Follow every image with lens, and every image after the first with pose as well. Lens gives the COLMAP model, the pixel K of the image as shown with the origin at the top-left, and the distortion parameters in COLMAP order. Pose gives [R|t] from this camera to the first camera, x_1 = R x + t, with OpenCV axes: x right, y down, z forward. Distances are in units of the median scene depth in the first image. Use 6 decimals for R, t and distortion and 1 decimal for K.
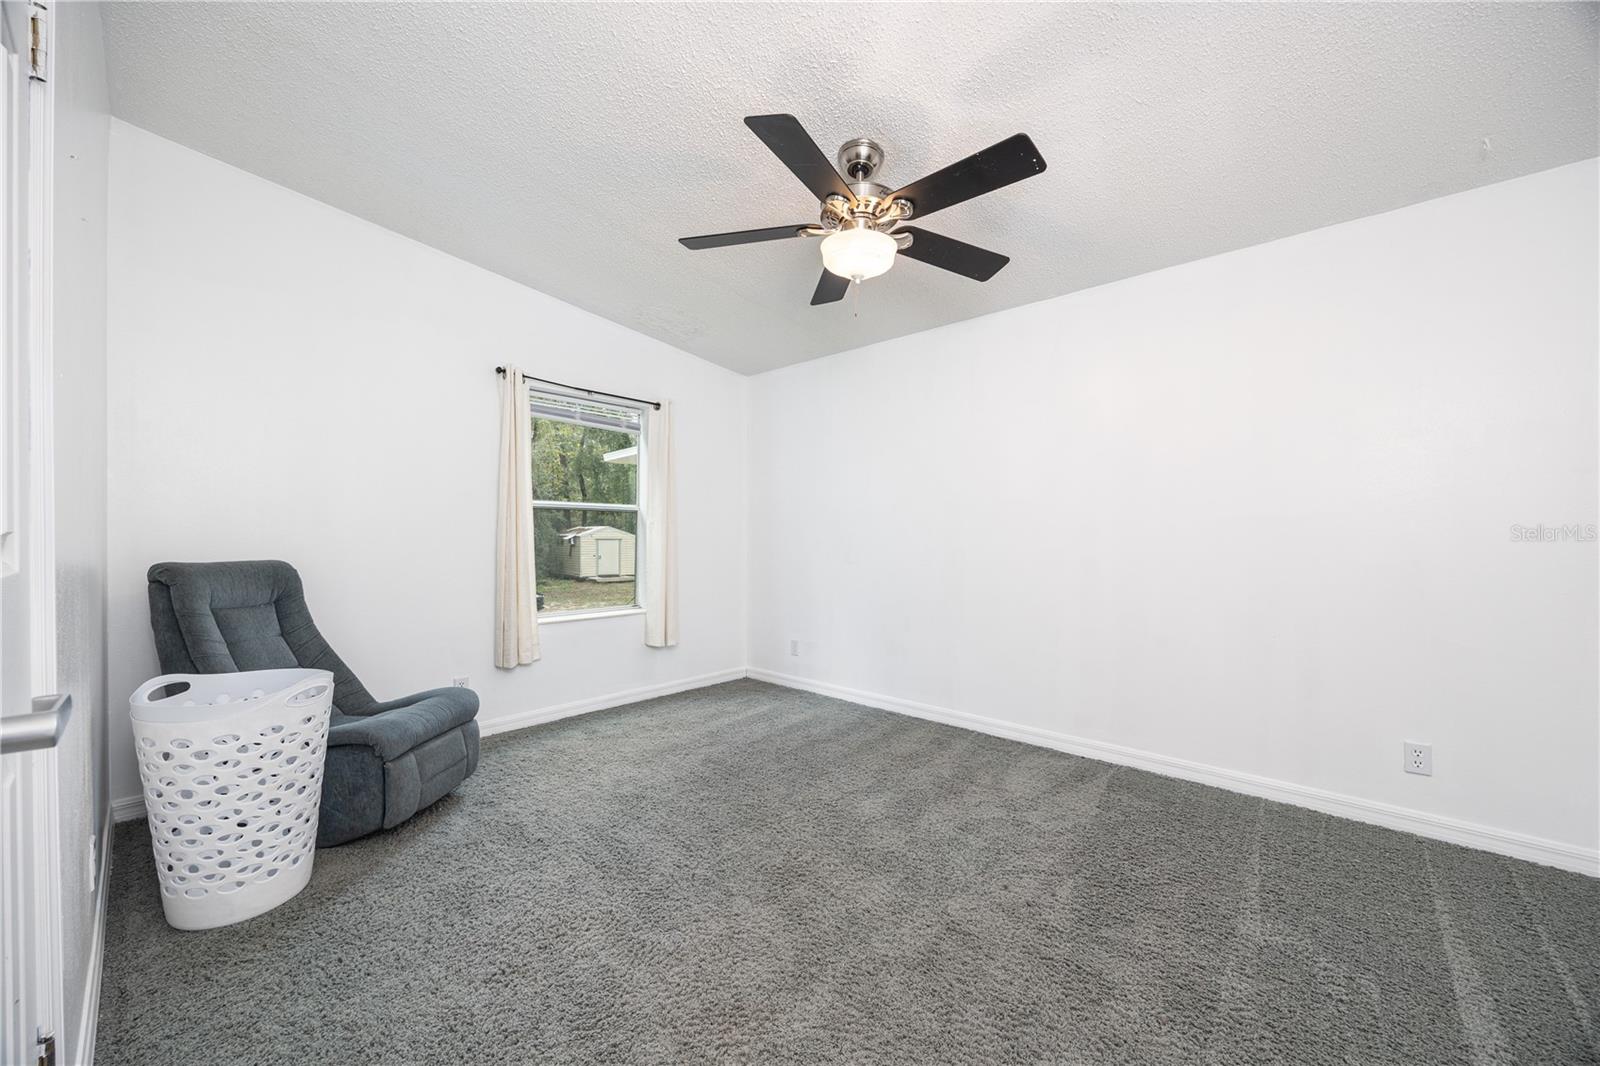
lens RADIAL K [[608.1, 0, 807.5], [0, 608.1, 540.4], [0, 0, 1]] dist [-0.000861, 0.000091]
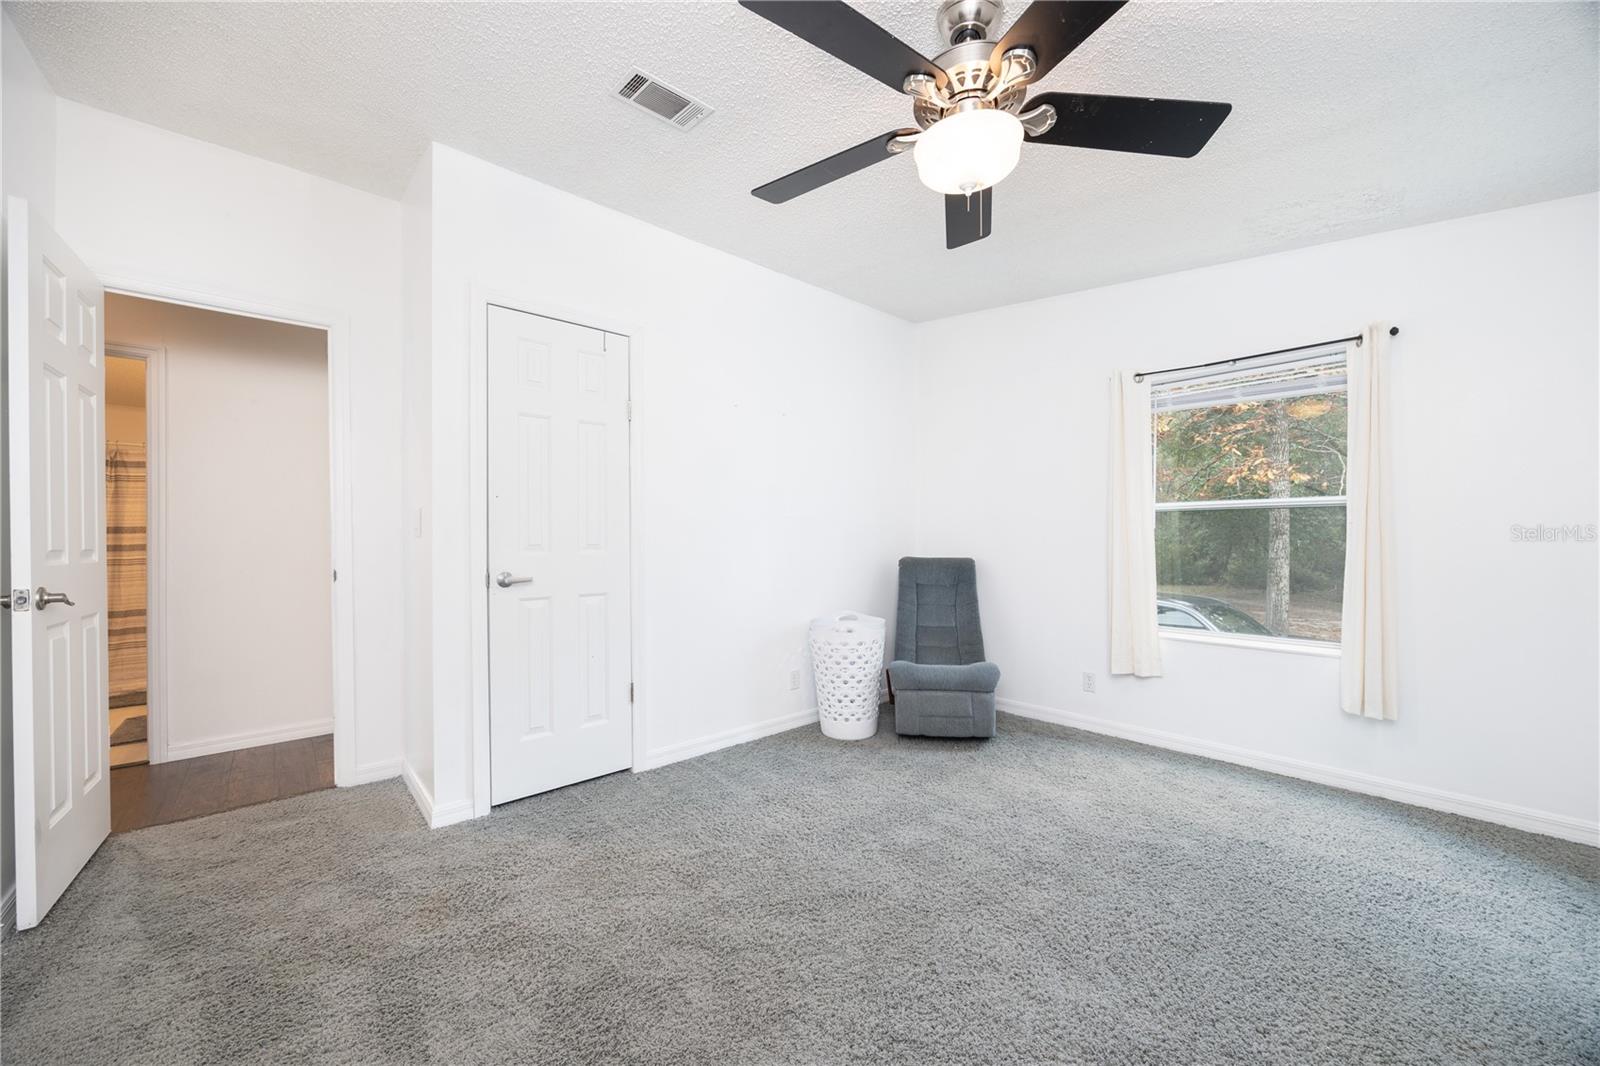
lens RADIAL K [[608.1, 0, 807.5], [0, 608.1, 540.4], [0, 0, 1]] dist [-0.000861, 0.000091]
pose [[-0.096654, 0.000510, -0.995318, 0.522653], [-0.004319, 0.999990, 0.000932, -0.007980], [0.995309, 0.004389, -0.096651, 0.558909]]
